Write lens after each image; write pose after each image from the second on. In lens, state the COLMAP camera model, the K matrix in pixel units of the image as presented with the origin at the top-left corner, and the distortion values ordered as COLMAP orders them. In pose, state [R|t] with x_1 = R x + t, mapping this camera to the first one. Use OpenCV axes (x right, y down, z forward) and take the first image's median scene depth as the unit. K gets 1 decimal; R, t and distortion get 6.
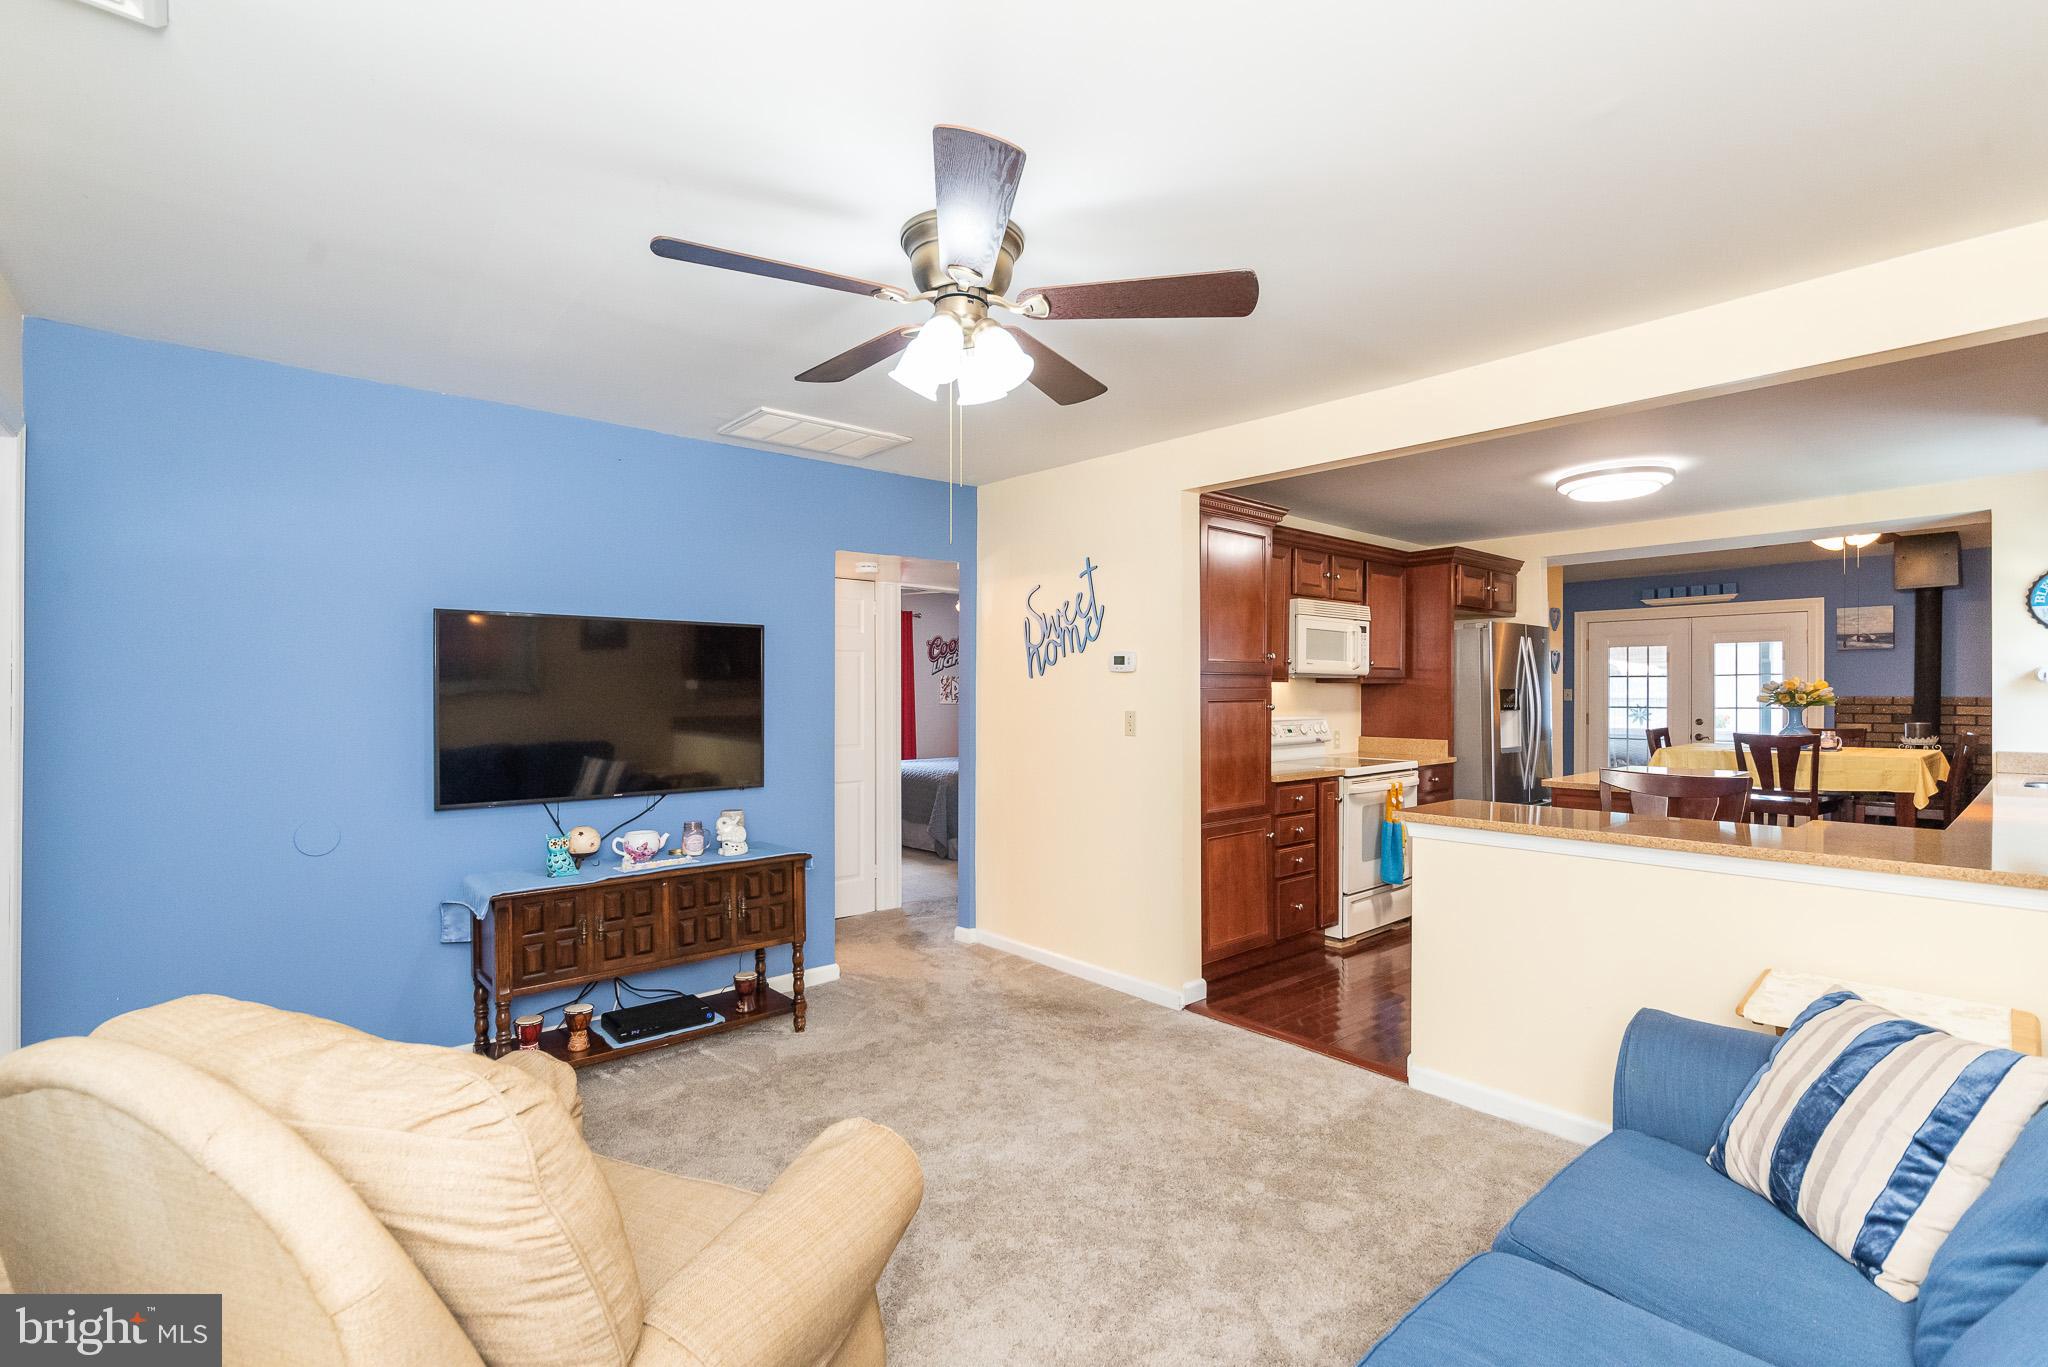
lens RADIAL K [[911.4, 0, 1036.9], [0, 911.4, 692.9], [0, 0, 1]] dist [-0.015948, 0.003067]
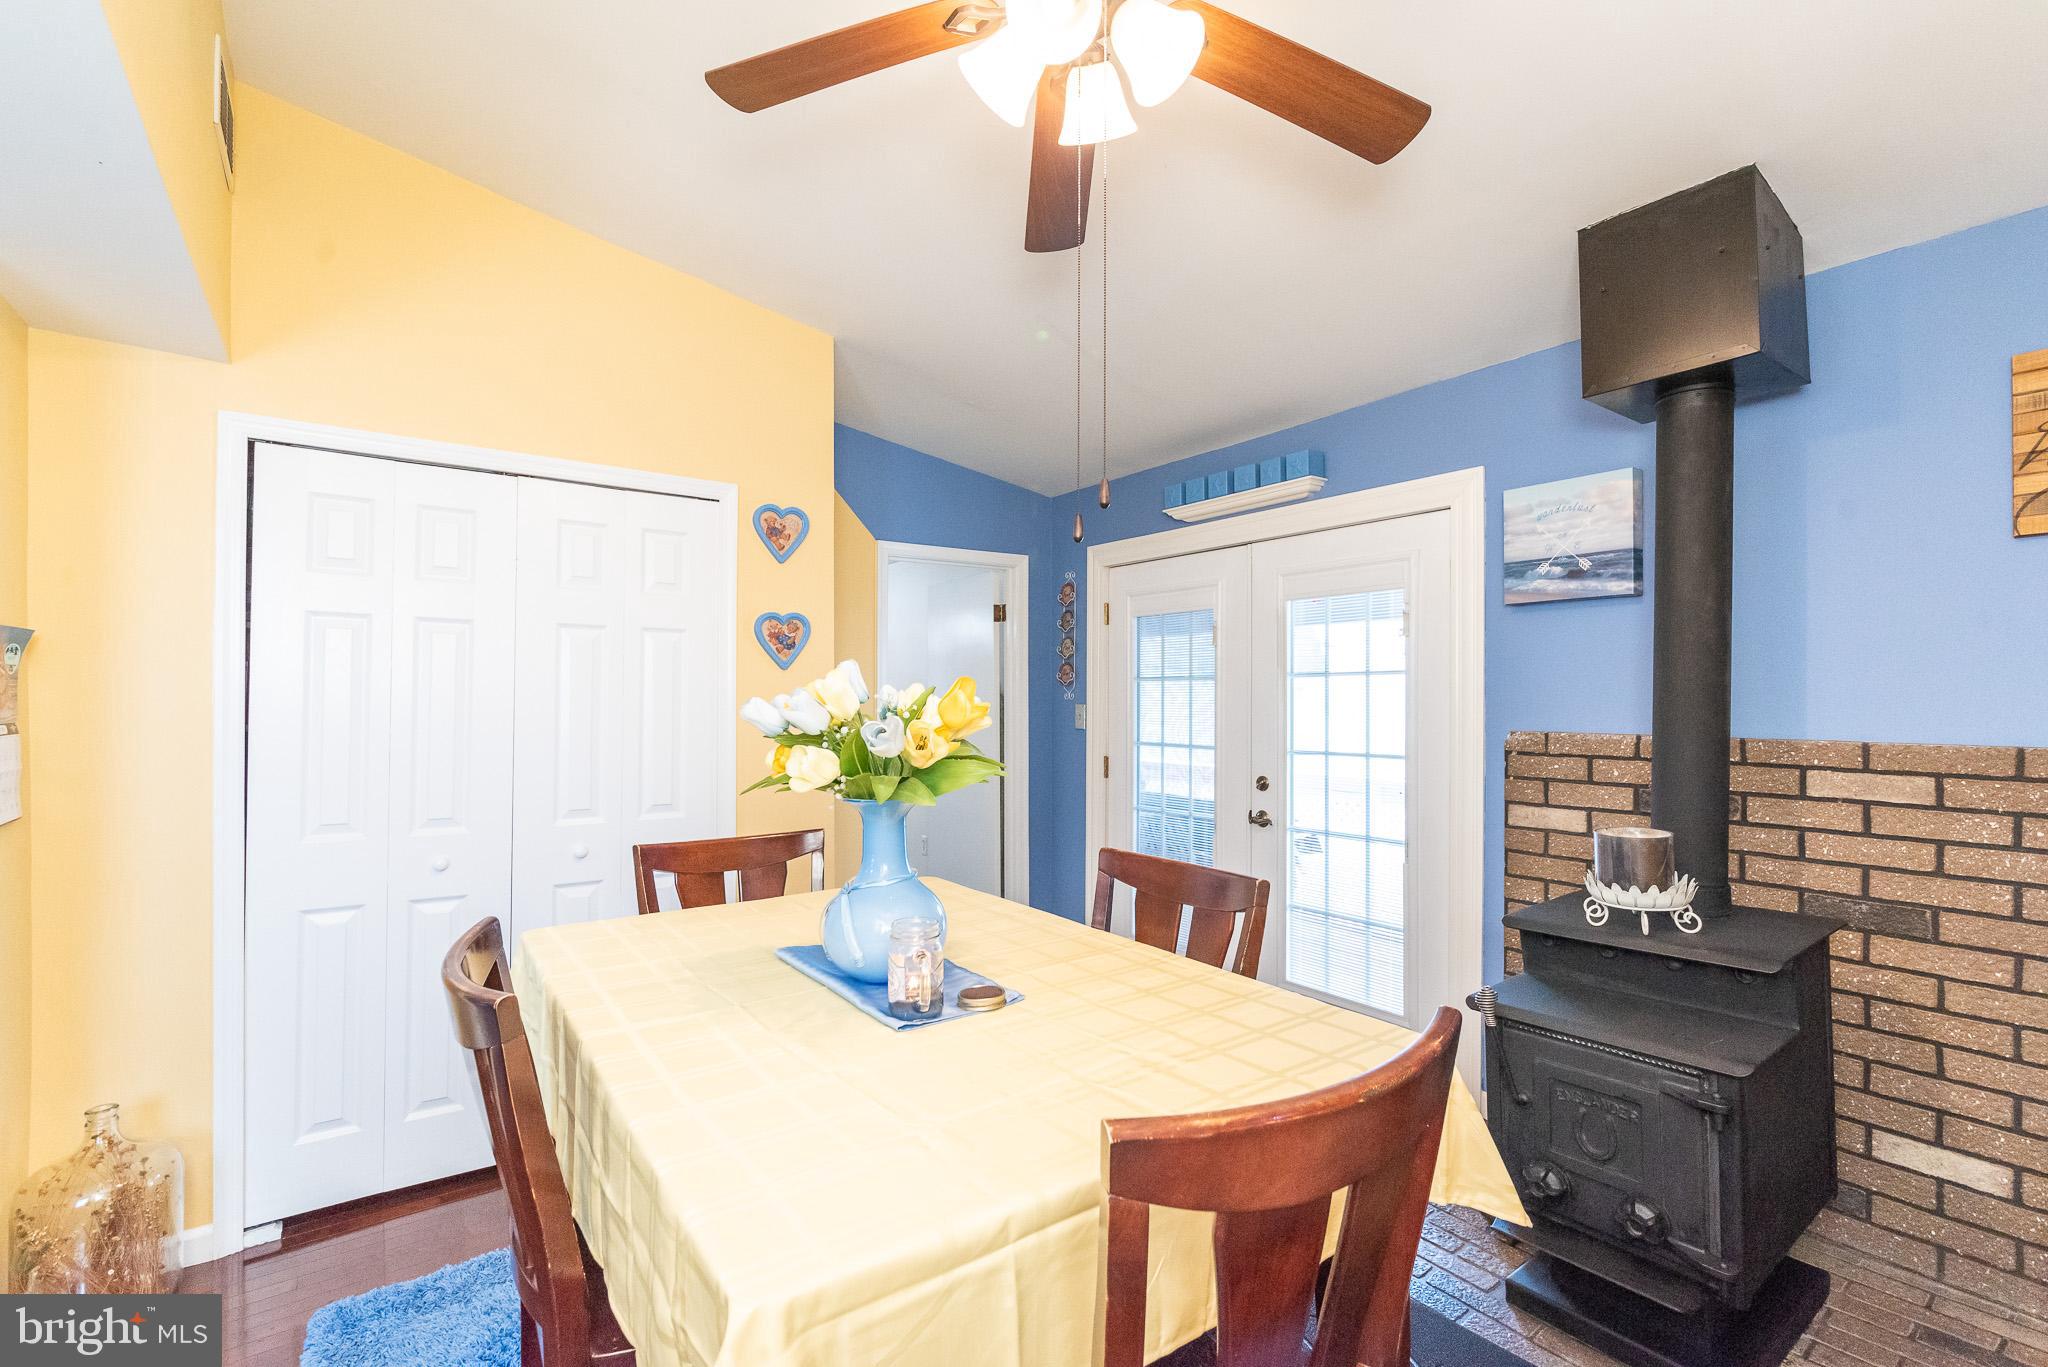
lens RADIAL K [[911.4, 0, 1017.1], [0, 911.4, 684.4], [0, 0, 1]] dist [-0.015948, 0.003067]
pose [[0.997080, 0.003111, -0.076298, 1.006302], [-0.004578, 0.999808, -0.019062, -0.010074], [0.076224, 0.019356, 0.996903, 0.866848]]
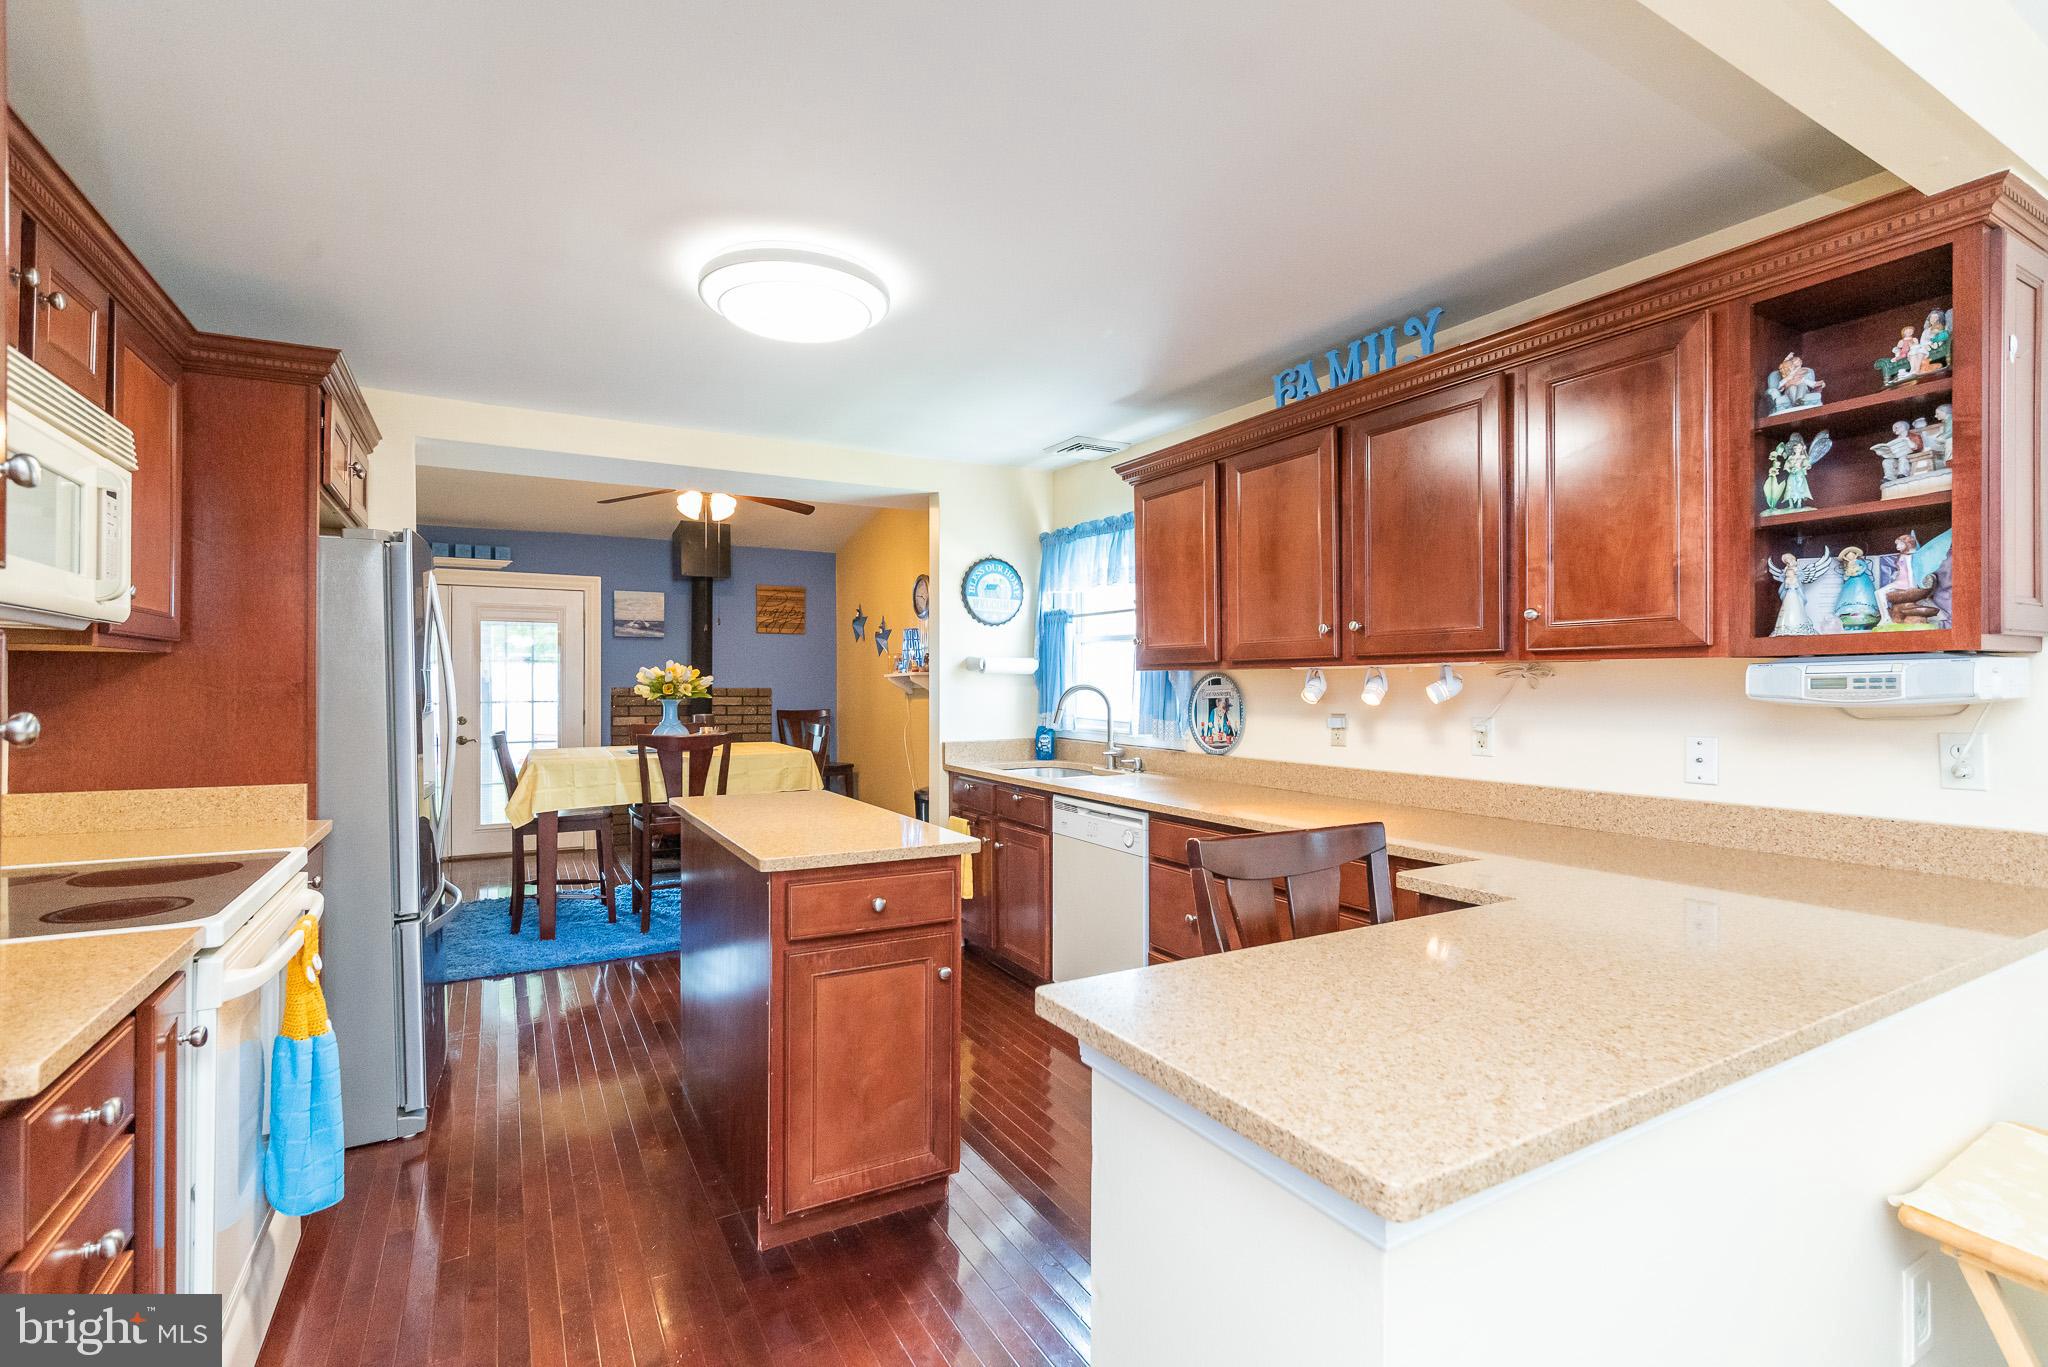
lens RADIAL K [[911.4, 0, 1037.1], [0, 911.4, 692.8], [0, 0, 1]] dist [-0.015948, 0.003067]
pose [[0.170569, -0.005393, 0.985331, 0.088709], [-0.000565, 0.999984, 0.005571, 0.005148], [-0.985346, -0.001507, 0.170563, 0.599982]]
